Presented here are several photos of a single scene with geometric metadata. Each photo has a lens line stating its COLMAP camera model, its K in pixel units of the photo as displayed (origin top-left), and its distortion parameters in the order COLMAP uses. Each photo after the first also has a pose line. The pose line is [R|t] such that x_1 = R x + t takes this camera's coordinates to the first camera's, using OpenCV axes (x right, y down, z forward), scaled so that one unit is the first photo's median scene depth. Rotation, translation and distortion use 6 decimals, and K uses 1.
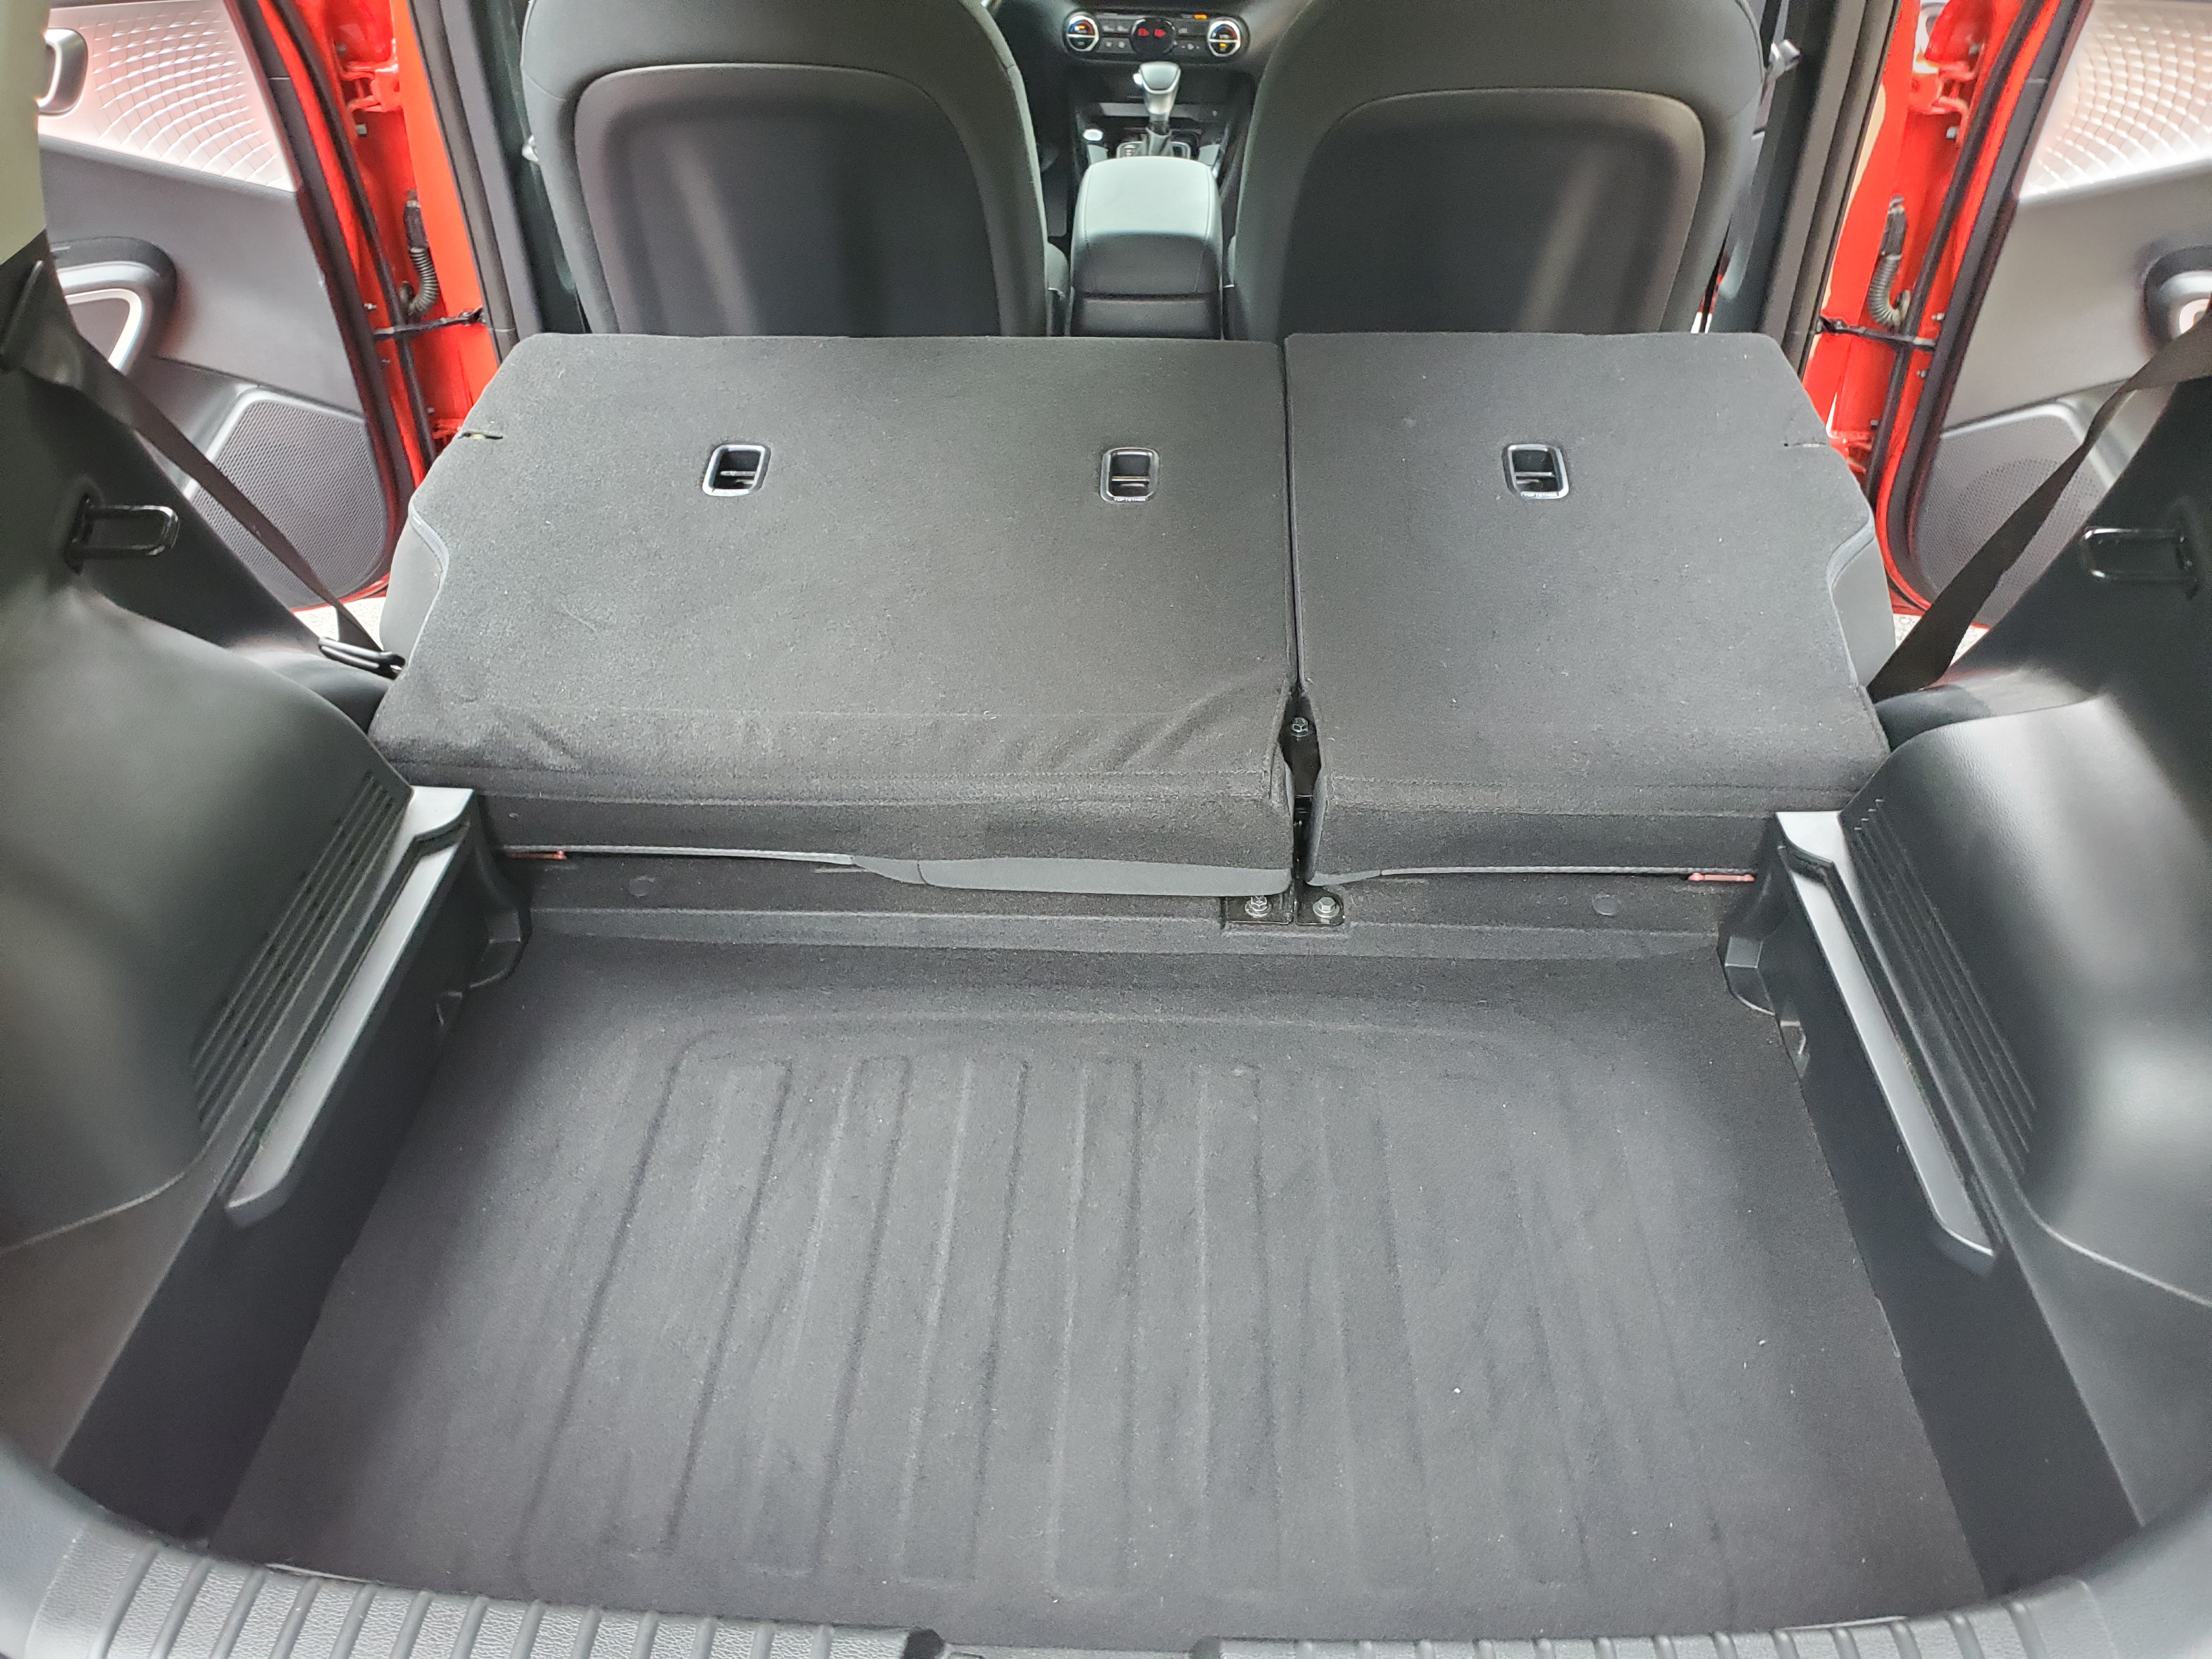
lens RADIAL K [[1663.2, 0, 1106.0], [0, 1663.2, 829.5], [0, 0, 1]] dist [-0.055830, 0.086046]
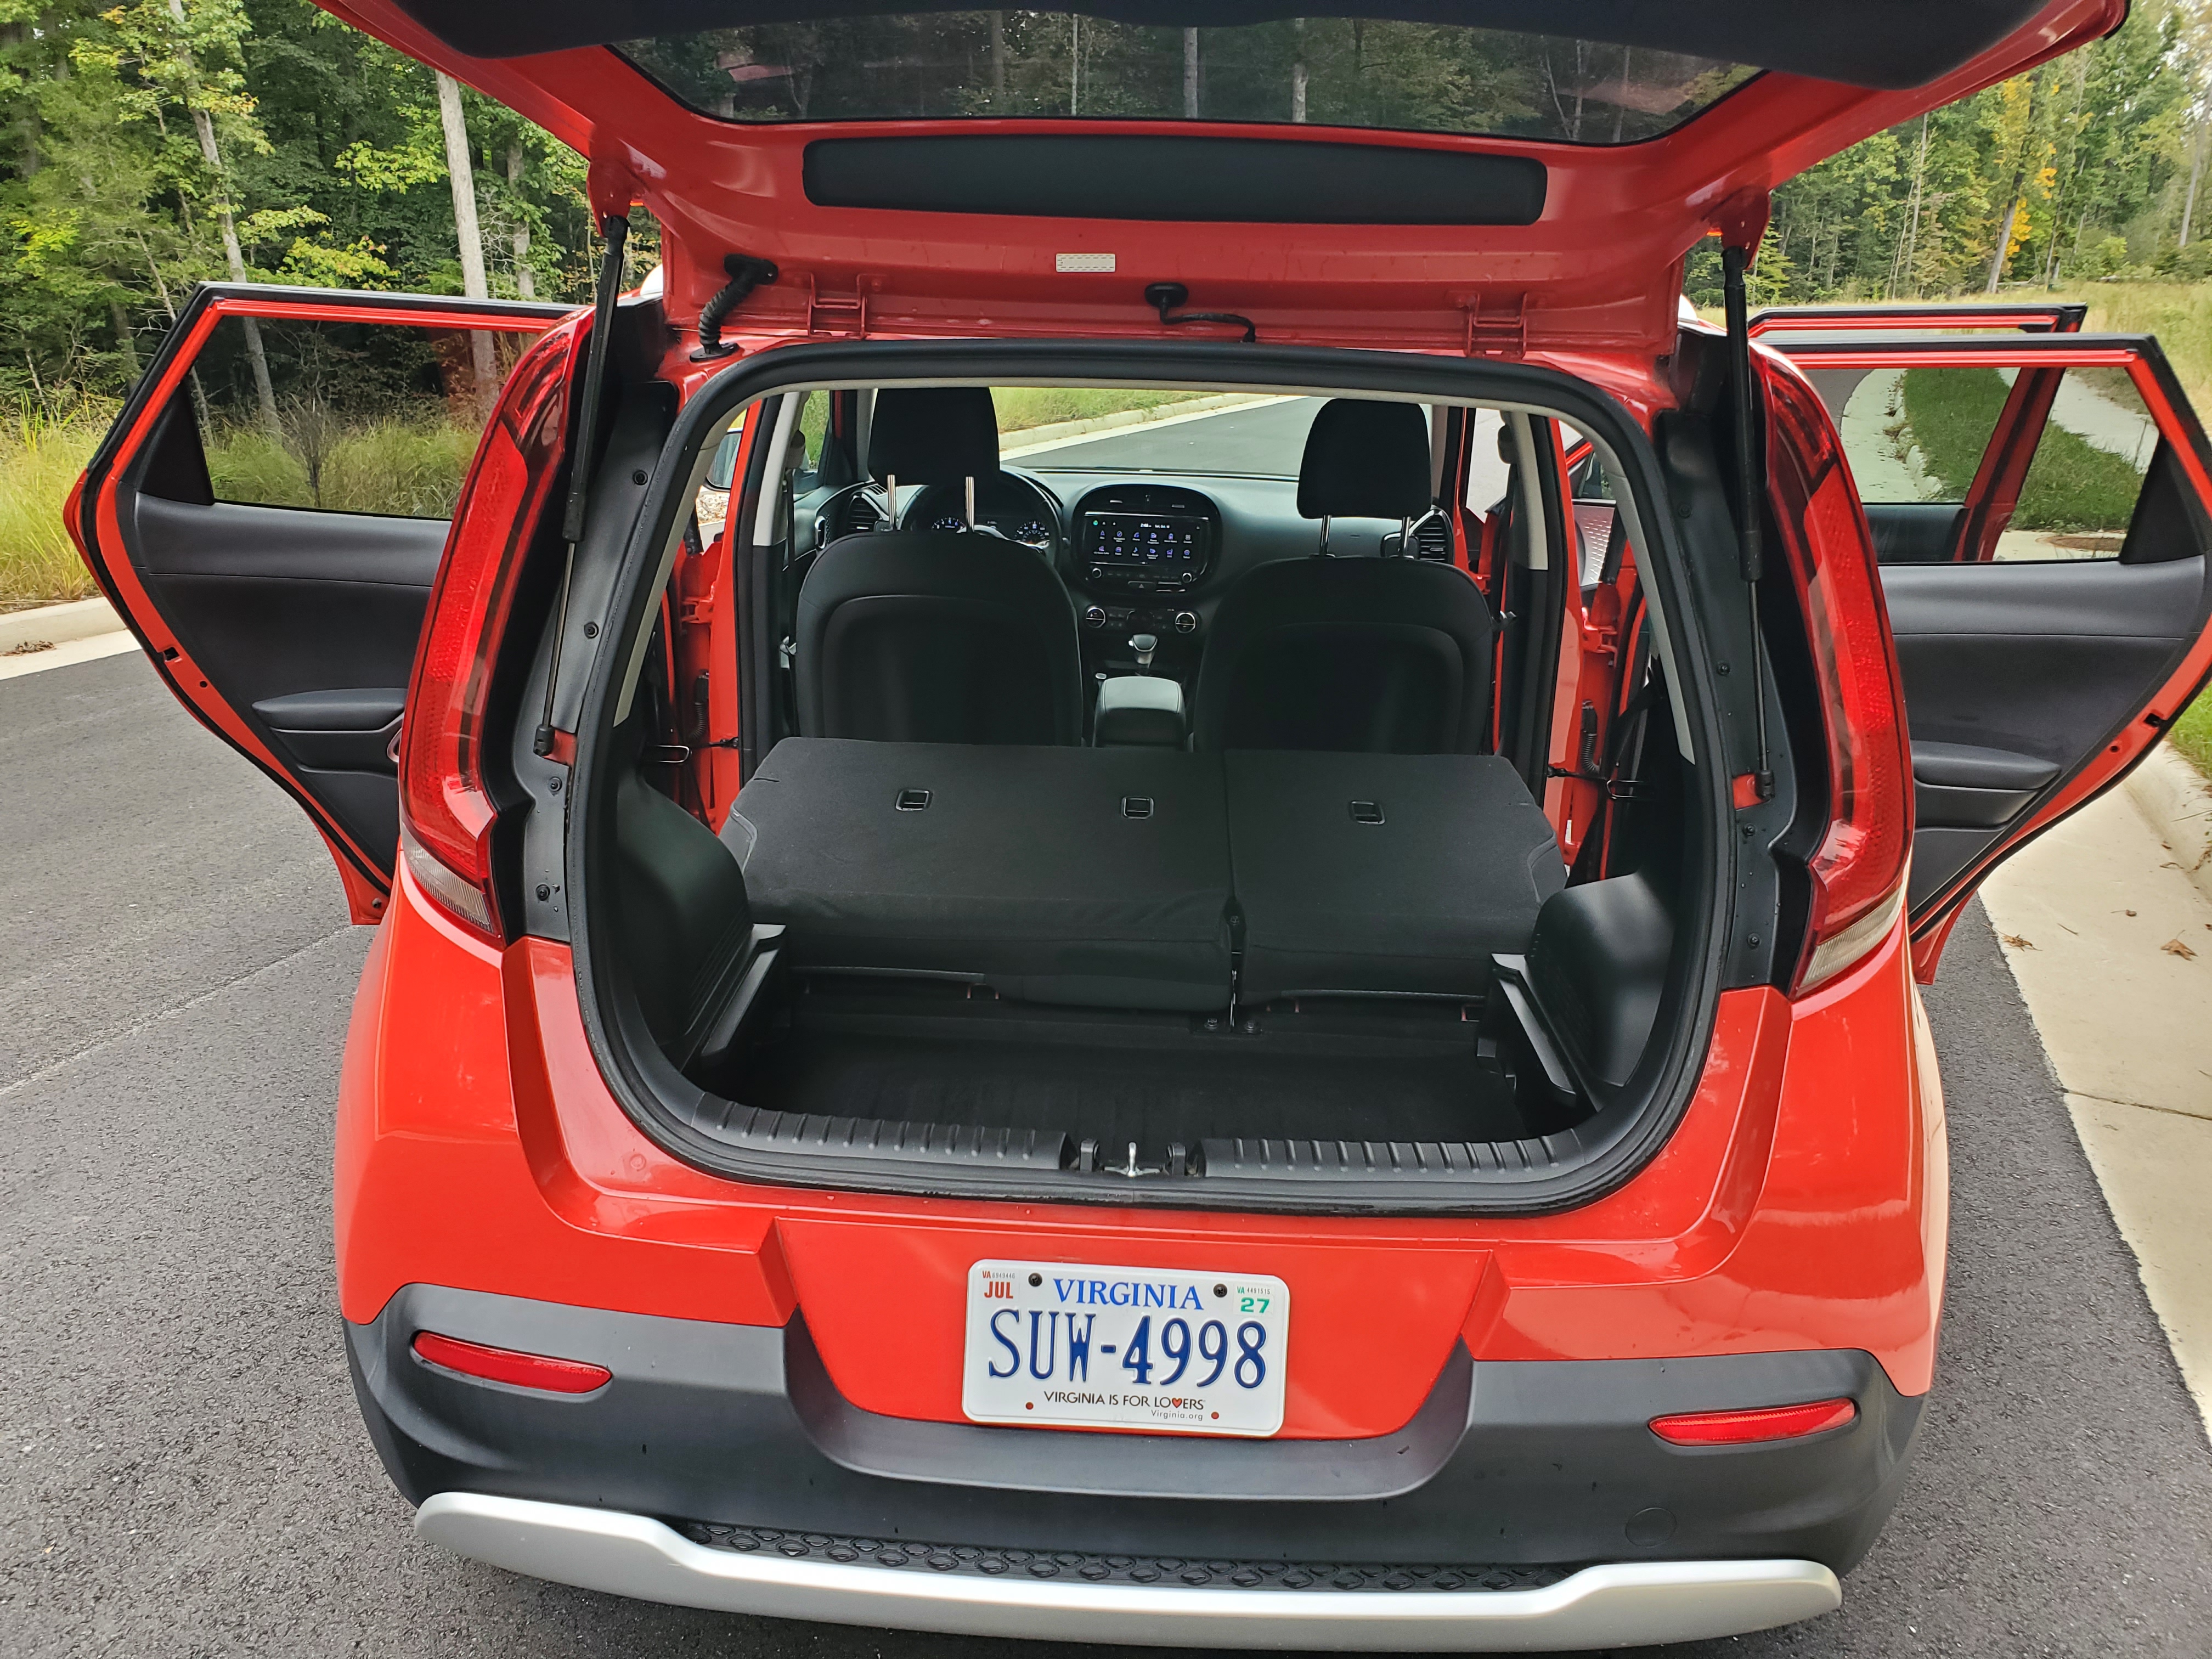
lens RADIAL K [[1696.8, 0, 1106.0], [0, 1696.8, 829.5], [0, 0, 1]] dist [-0.005916, 0.029043]
pose [[0.999284, 0.026436, 0.027055, -0.067191], [-0.014767, 0.931125, -0.364400, 0.461031], [-0.034825, 0.363740, 0.930849, -0.664480]]
